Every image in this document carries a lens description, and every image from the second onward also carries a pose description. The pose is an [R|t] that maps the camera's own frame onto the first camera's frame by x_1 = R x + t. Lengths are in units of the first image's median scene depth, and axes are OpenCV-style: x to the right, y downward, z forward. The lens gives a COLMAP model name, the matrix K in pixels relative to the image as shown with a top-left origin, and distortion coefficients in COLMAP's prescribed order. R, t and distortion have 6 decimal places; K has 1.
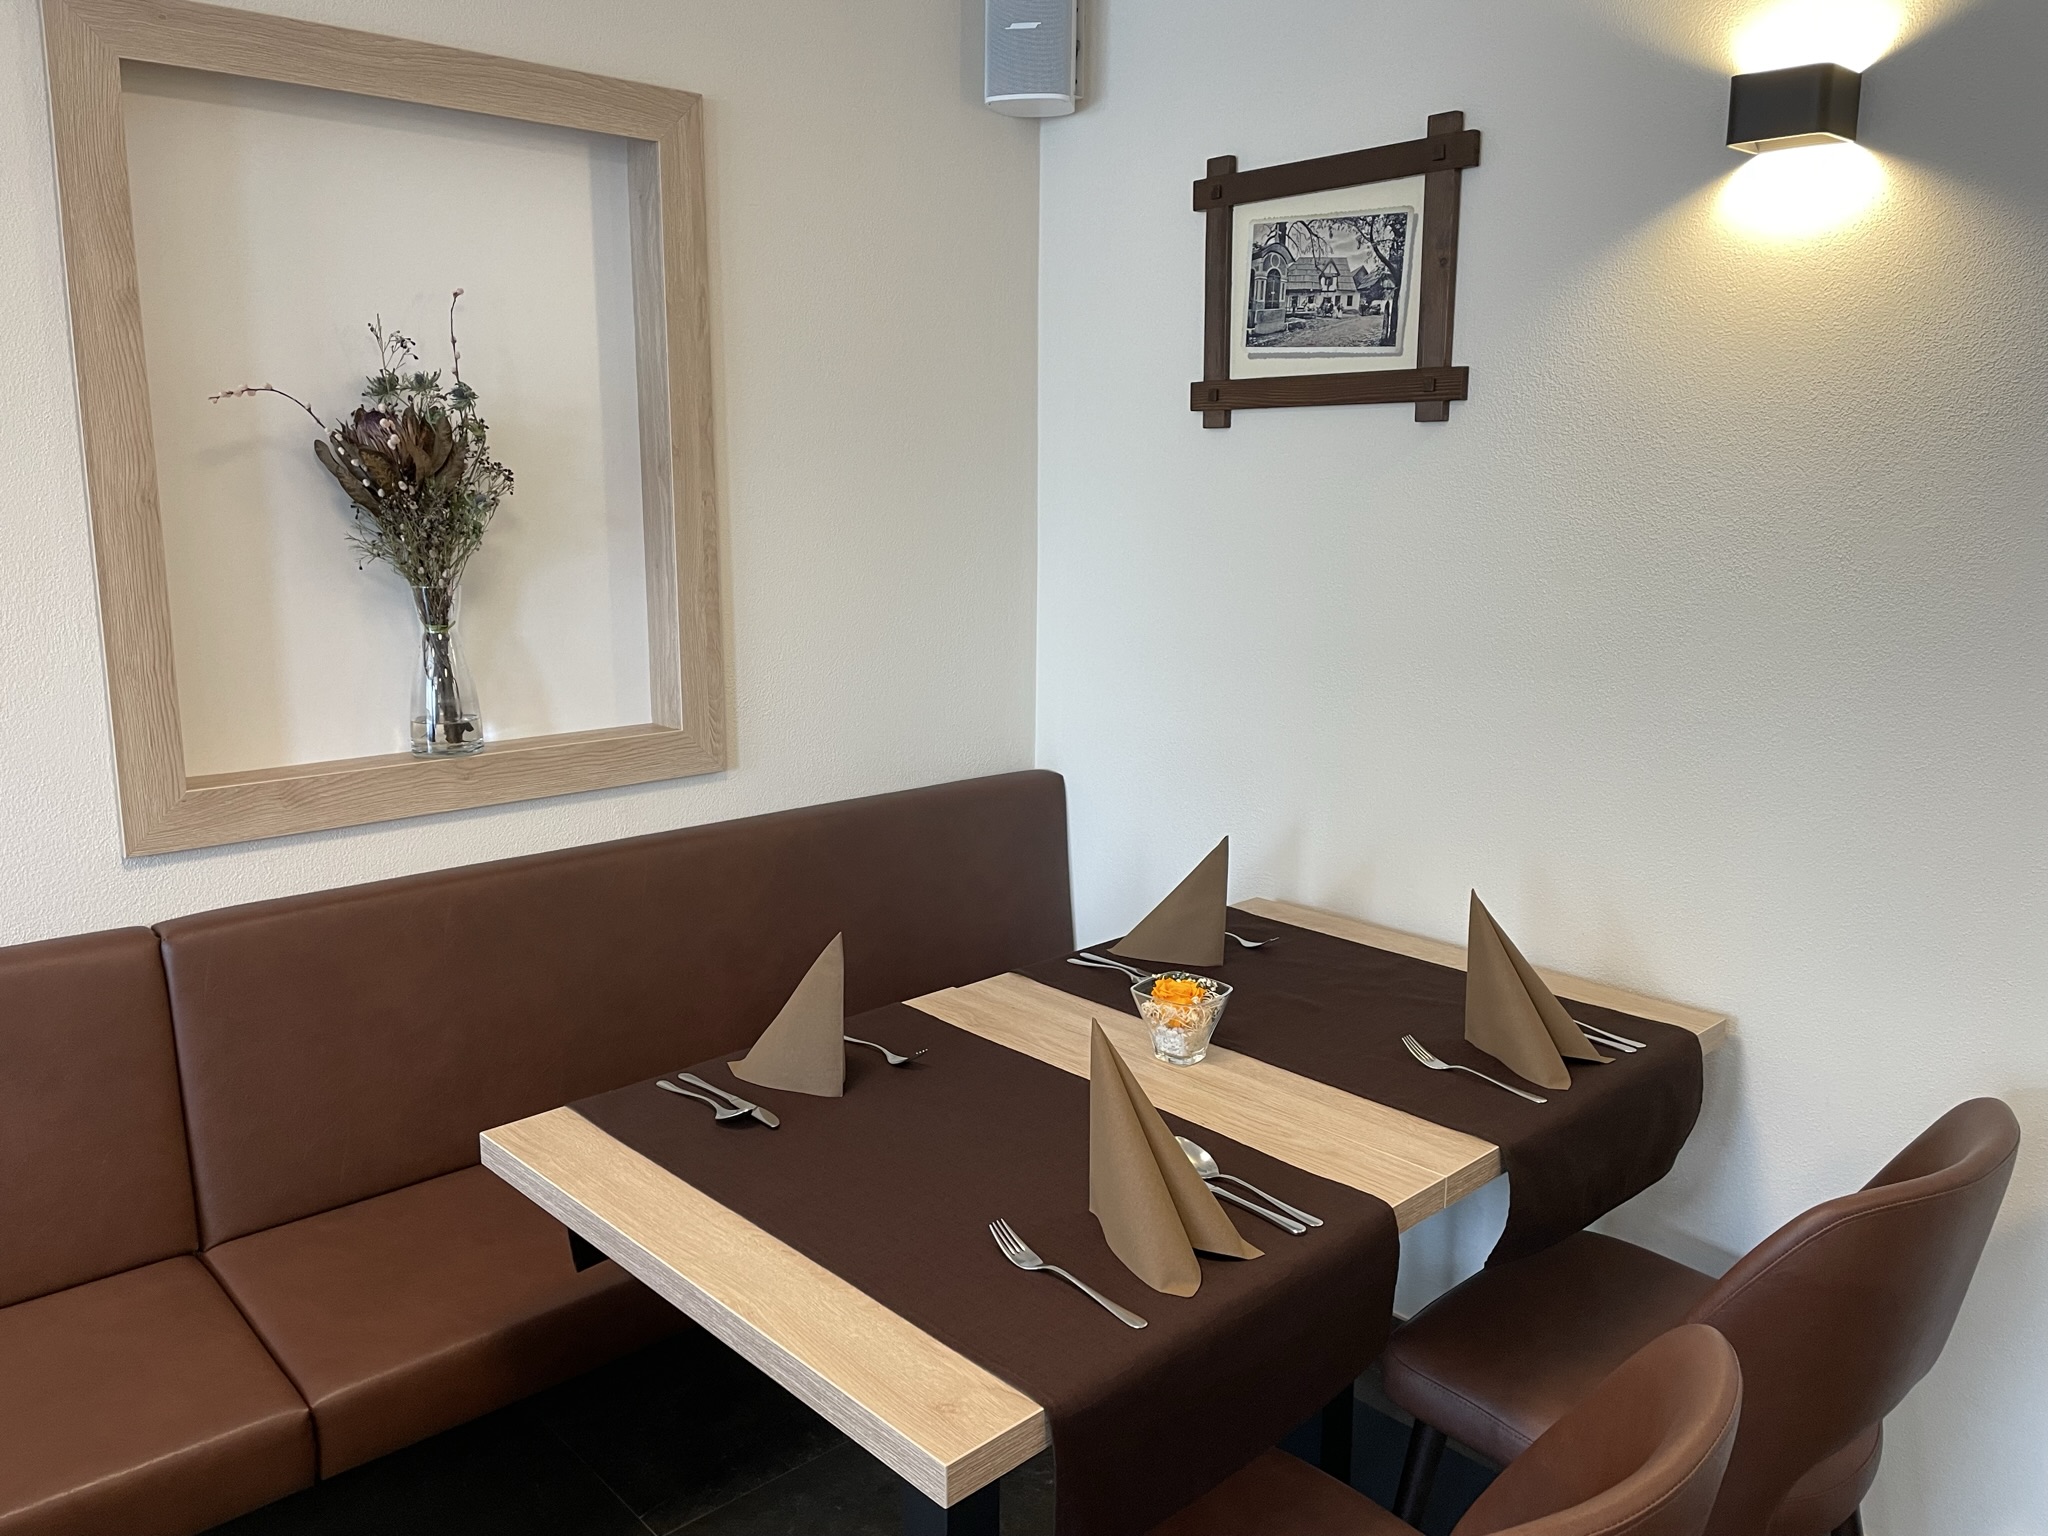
lens RADIAL K [[1568.7, 0, 1030.1], [0, 1568.7, 757.9], [0, 0, 1]] dist [0.069675, -0.005203]
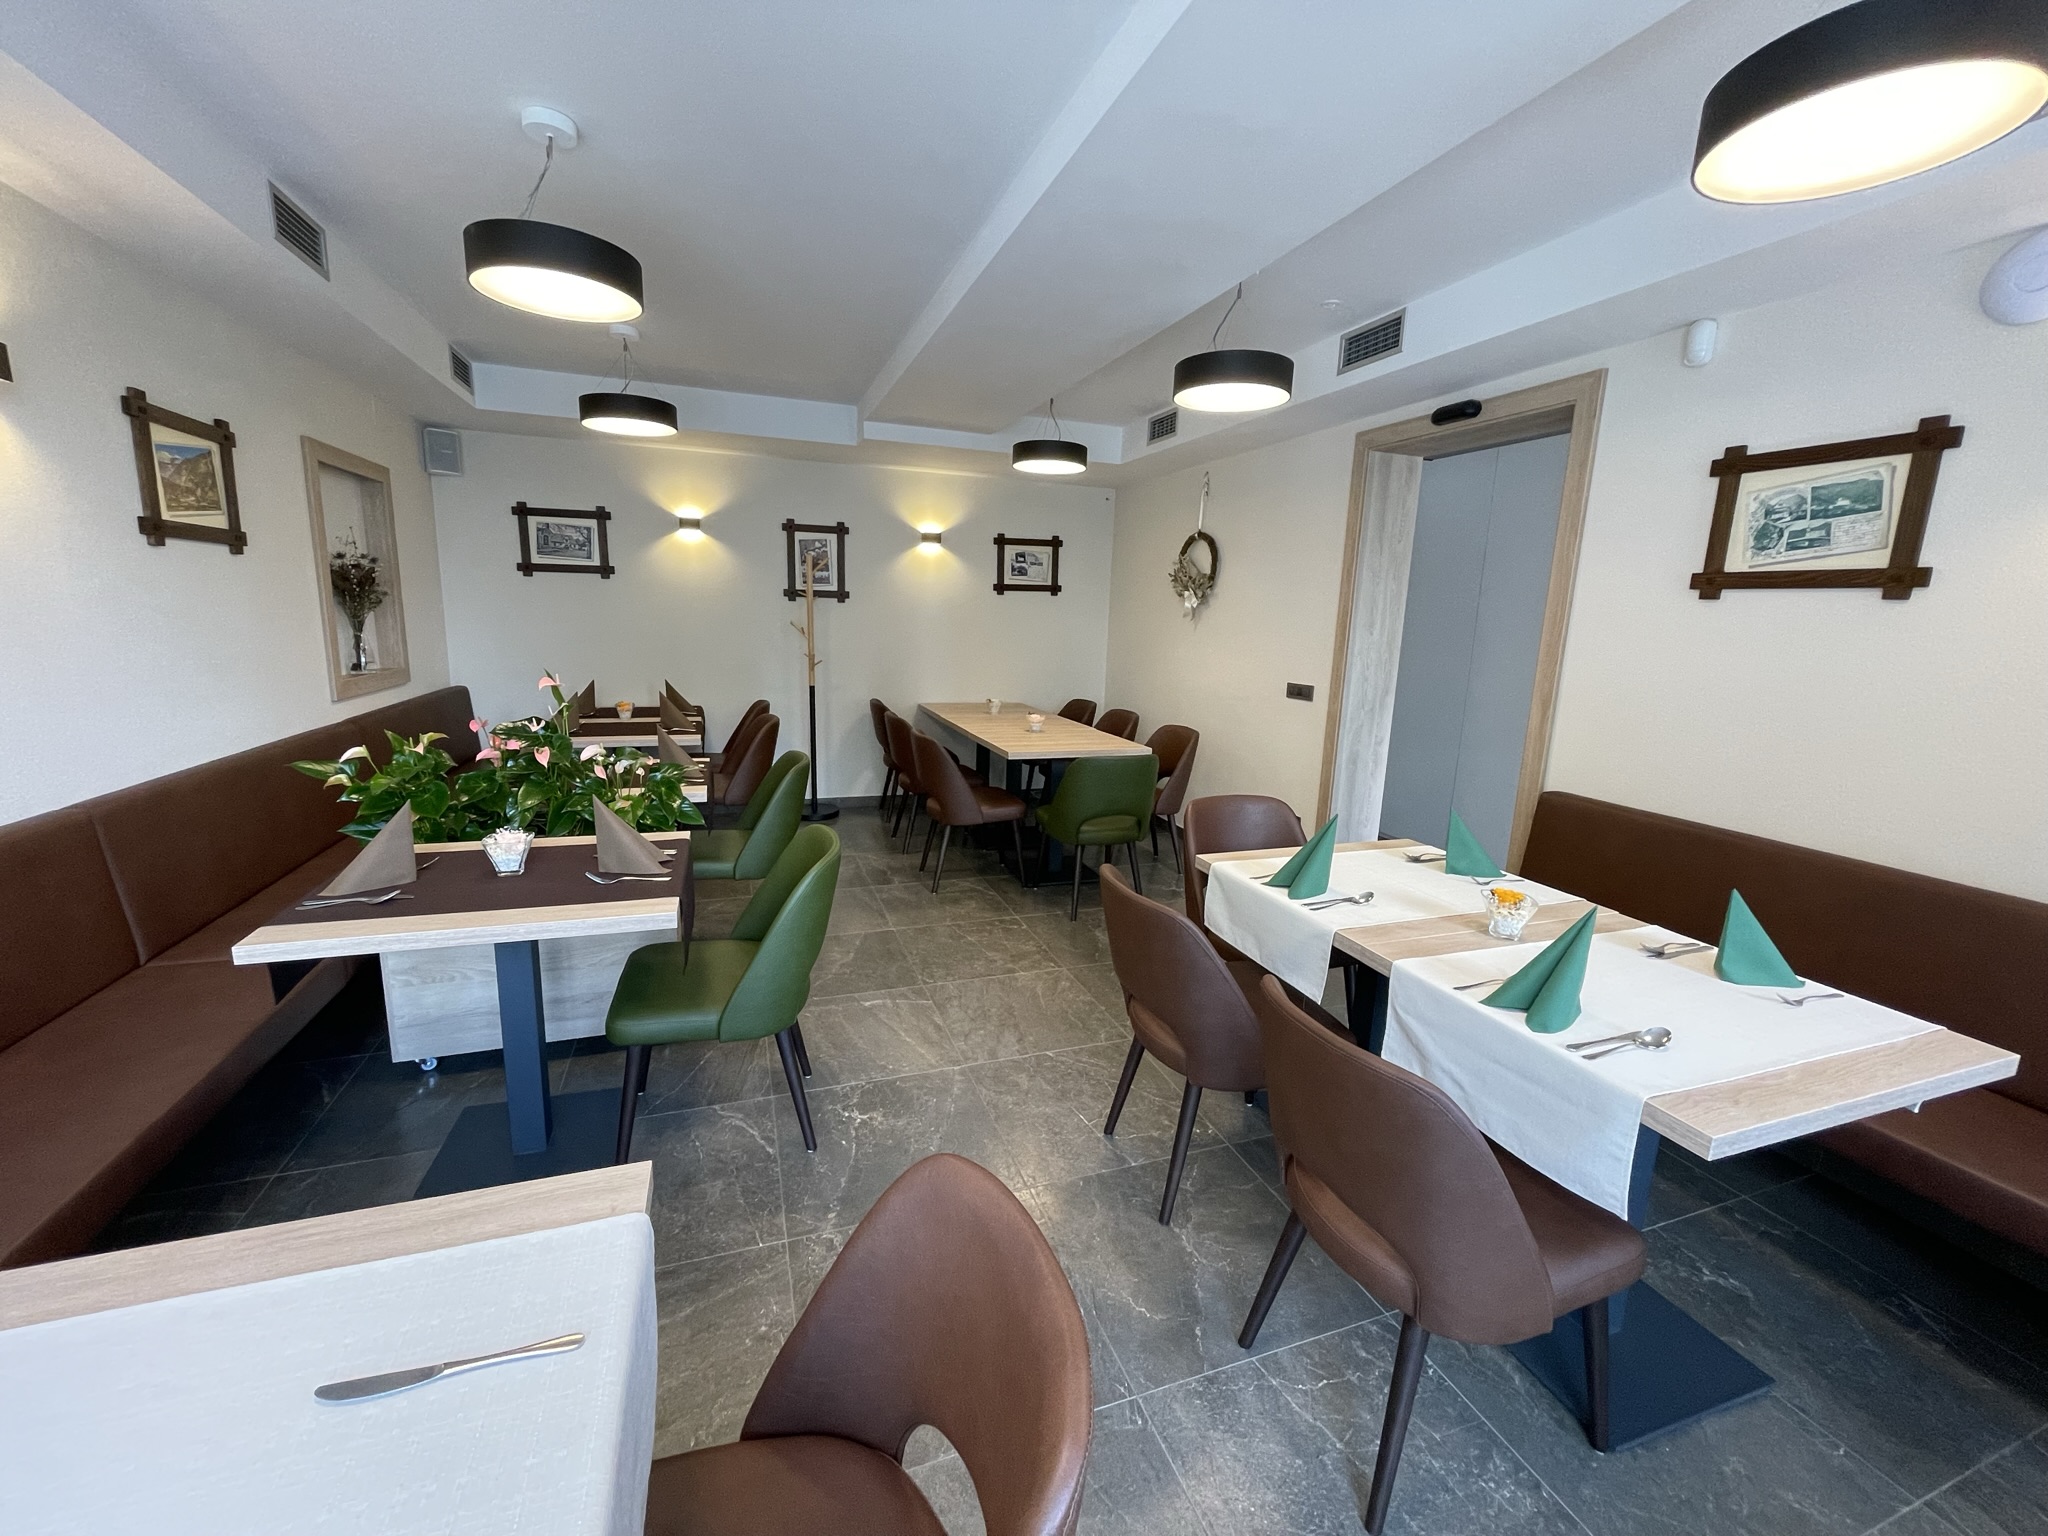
lens RADIAL K [[821.4, 0, 1024.0], [0, 821.4, 768.0], [0, 0, 1]] dist [-0.002280, -0.000255]
pose [[0.385317, -0.169191, 0.907141, -1.323373], [0.144643, 0.981970, 0.121709, 0.166214], [-0.911378, 0.084315, 0.402842, -0.798932]]
